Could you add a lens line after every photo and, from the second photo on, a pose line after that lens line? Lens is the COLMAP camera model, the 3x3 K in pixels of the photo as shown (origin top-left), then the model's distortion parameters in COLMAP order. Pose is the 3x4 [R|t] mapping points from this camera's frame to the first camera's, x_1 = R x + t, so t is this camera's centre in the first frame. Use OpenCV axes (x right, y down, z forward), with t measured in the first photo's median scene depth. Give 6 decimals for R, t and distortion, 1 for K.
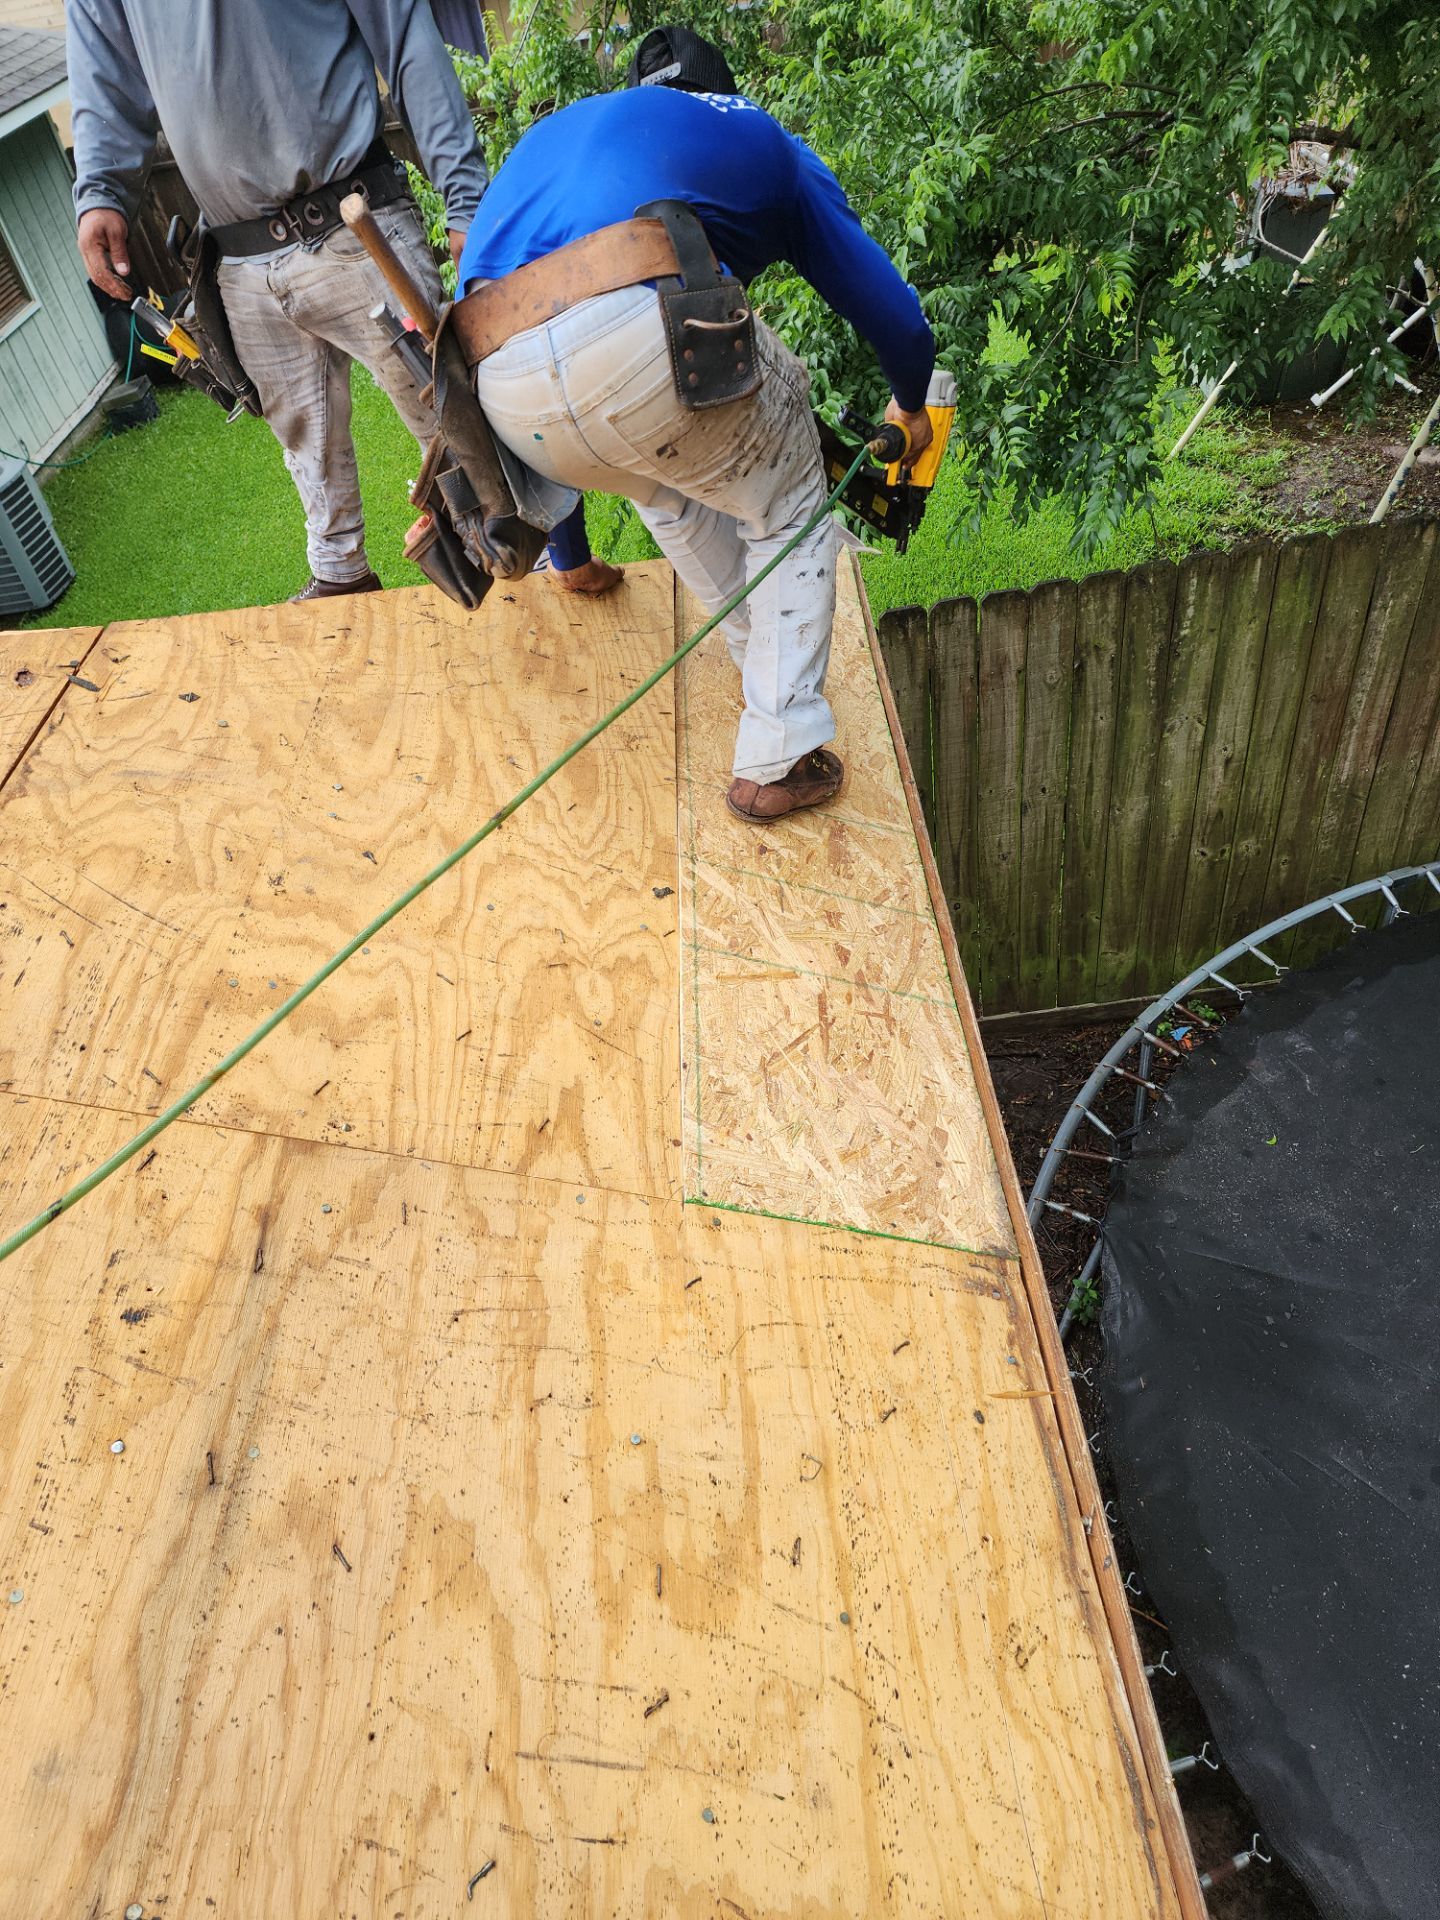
lens RADIAL K [[1294.2, 0, 698.8], [0, 1294.2, 1025.3], [0, 0, 1]] dist [0.050085, -0.046487]
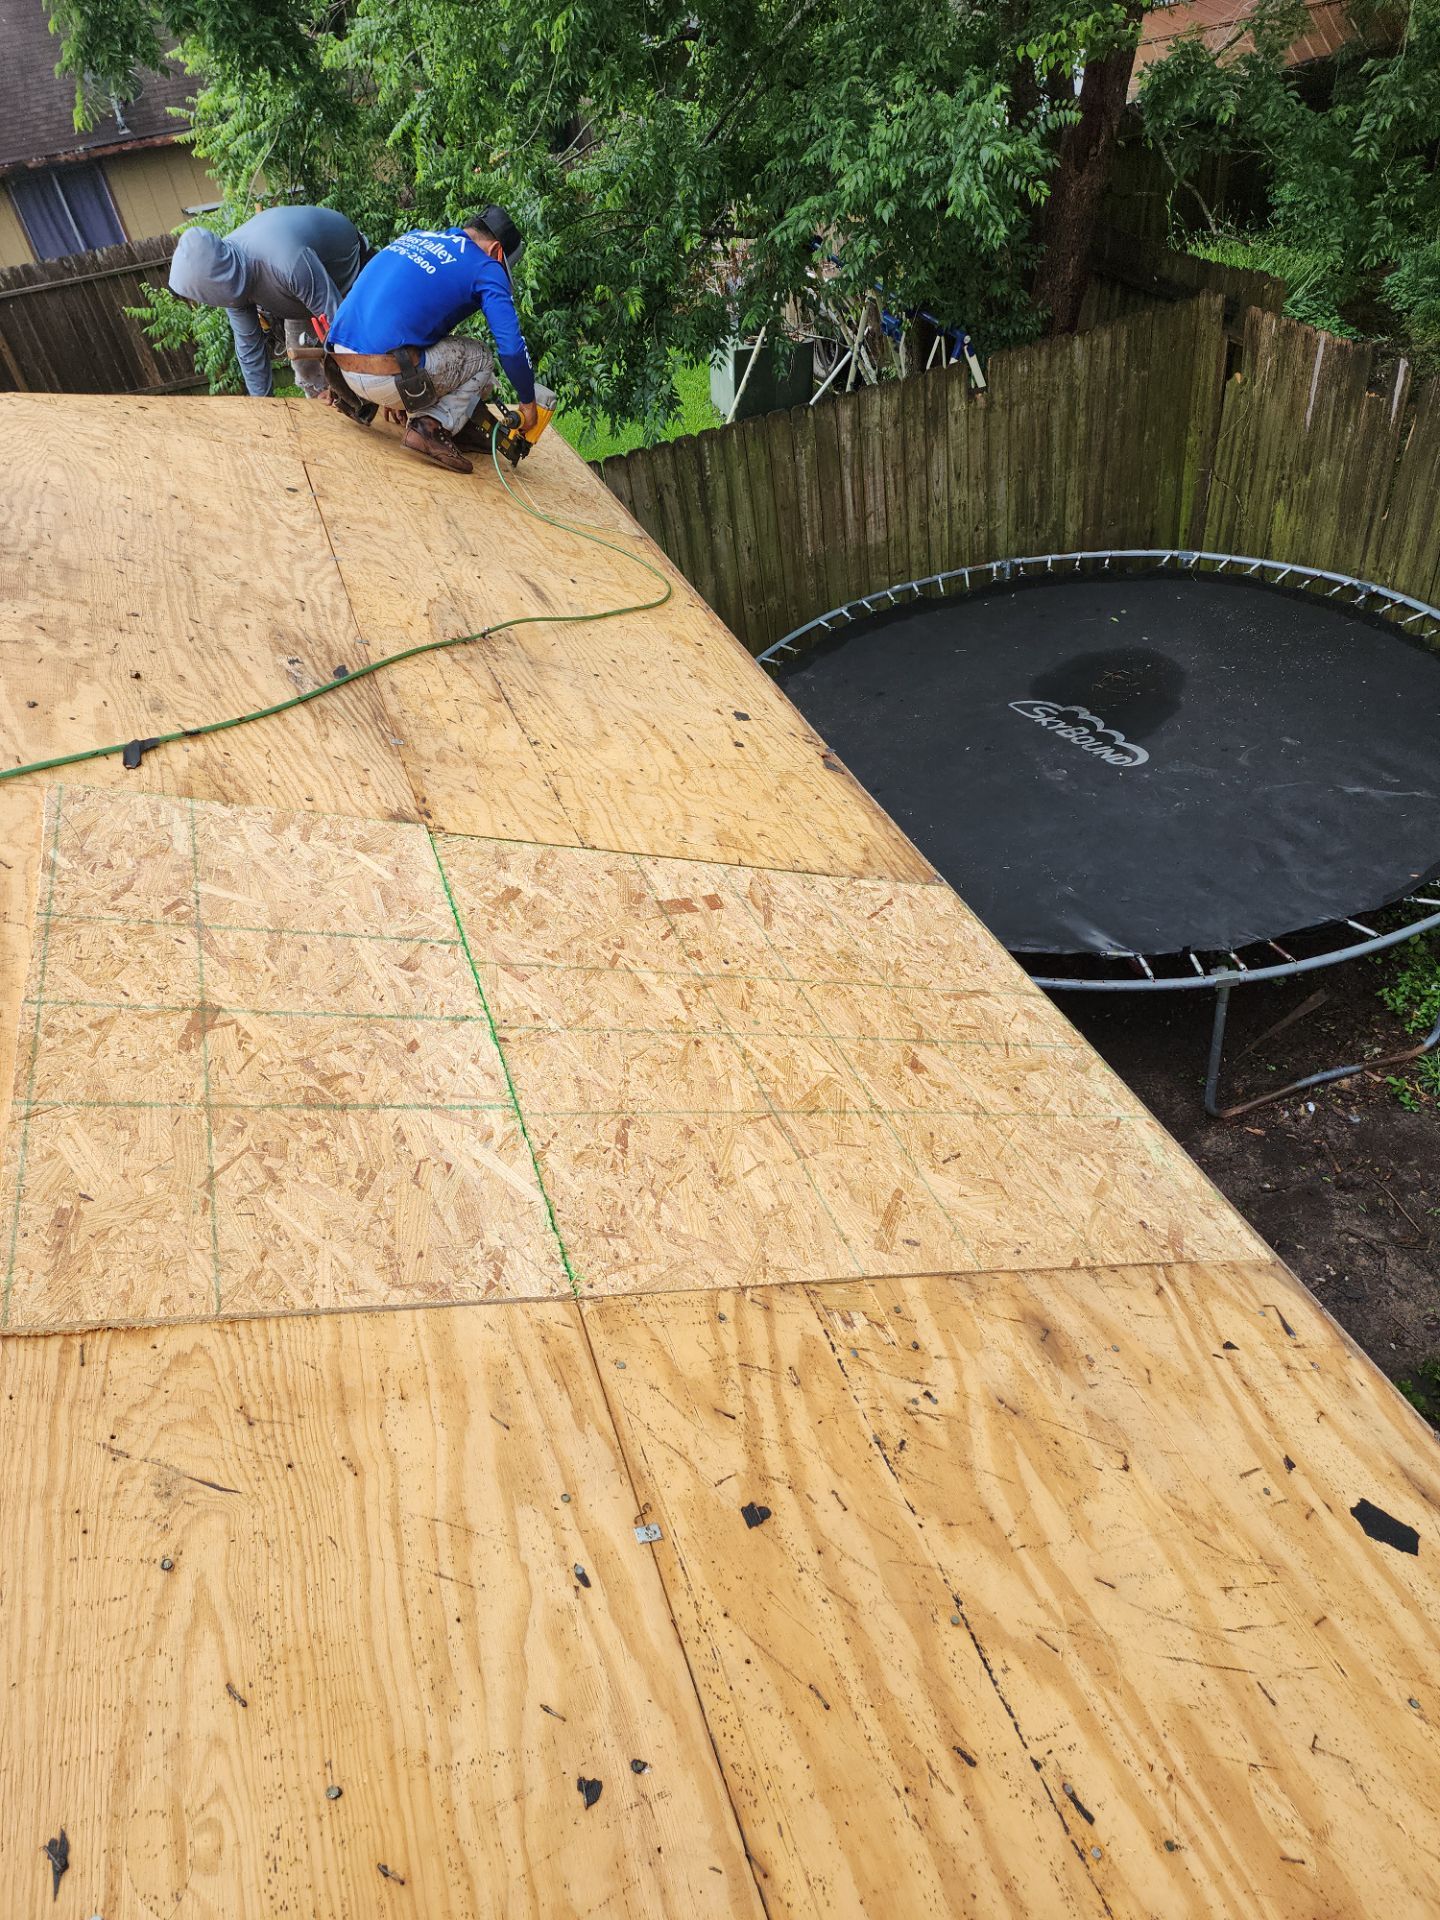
lens RADIAL K [[1294.2, 0, 717.0], [0, 1294.2, 974.1], [0, 0, 1]] dist [0.050085, -0.046487]
pose [[0.952433, -0.175971, 0.248810, -0.221842], [0.203490, 0.974988, -0.089390, 0.585903], [-0.226857, 0.135768, 0.964418, -0.748991]]
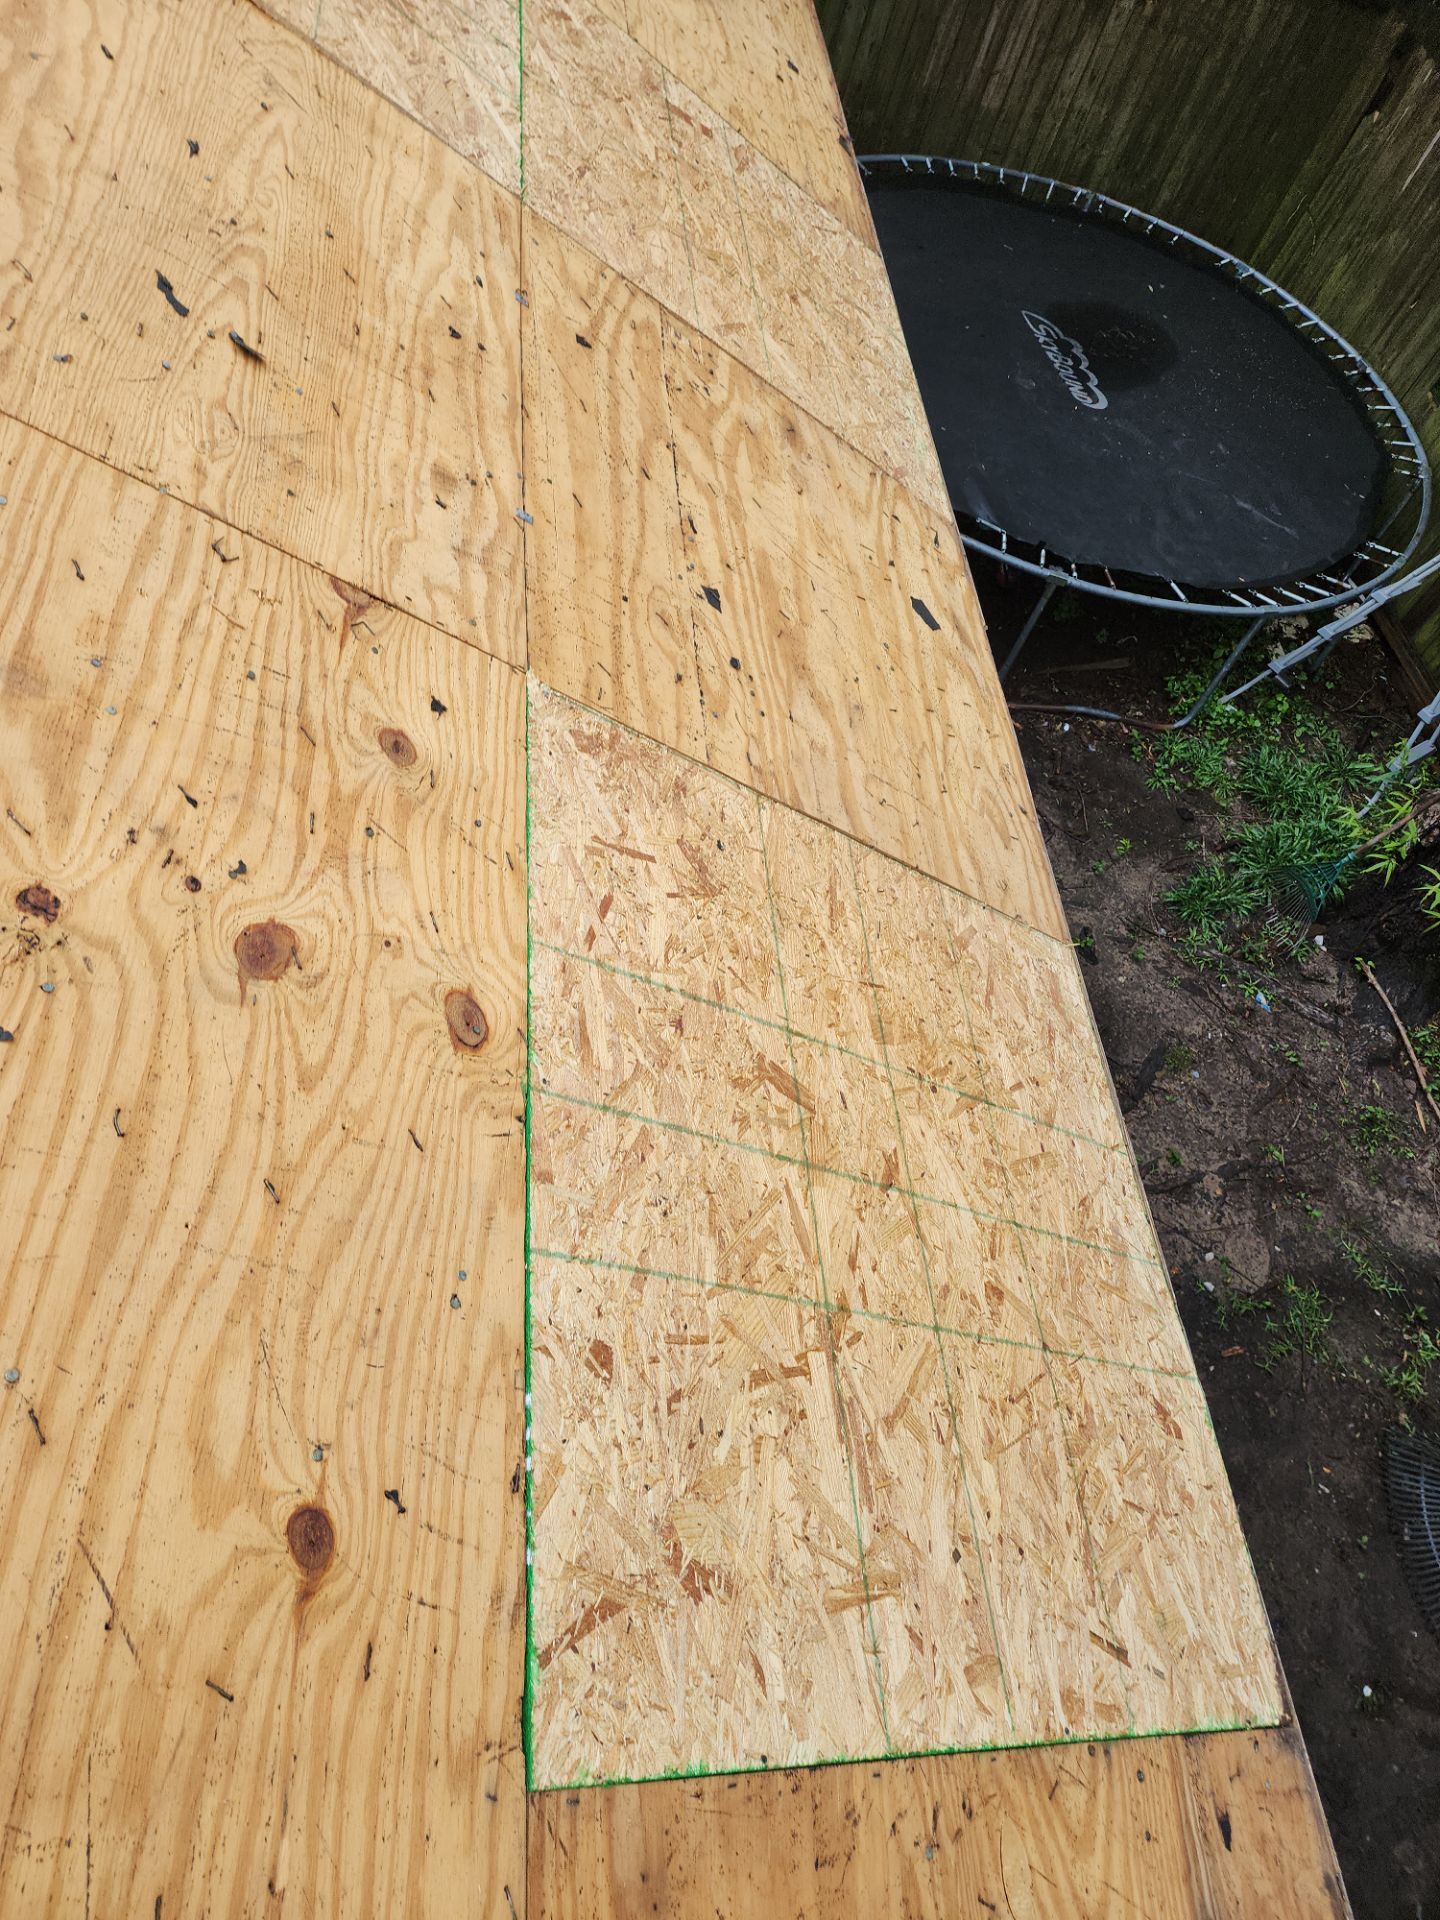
lens RADIAL K [[1294.2, 0, 680.5], [0, 1294.2, 1016.7], [0, 0, 1]] dist [0.050085, -0.046487]
pose [[0.929875, 0.158369, 0.332042, -0.255767], [-0.227637, 0.956744, 0.181169, 0.890757], [-0.288987, -0.244049, 0.925703, -1.025405]]
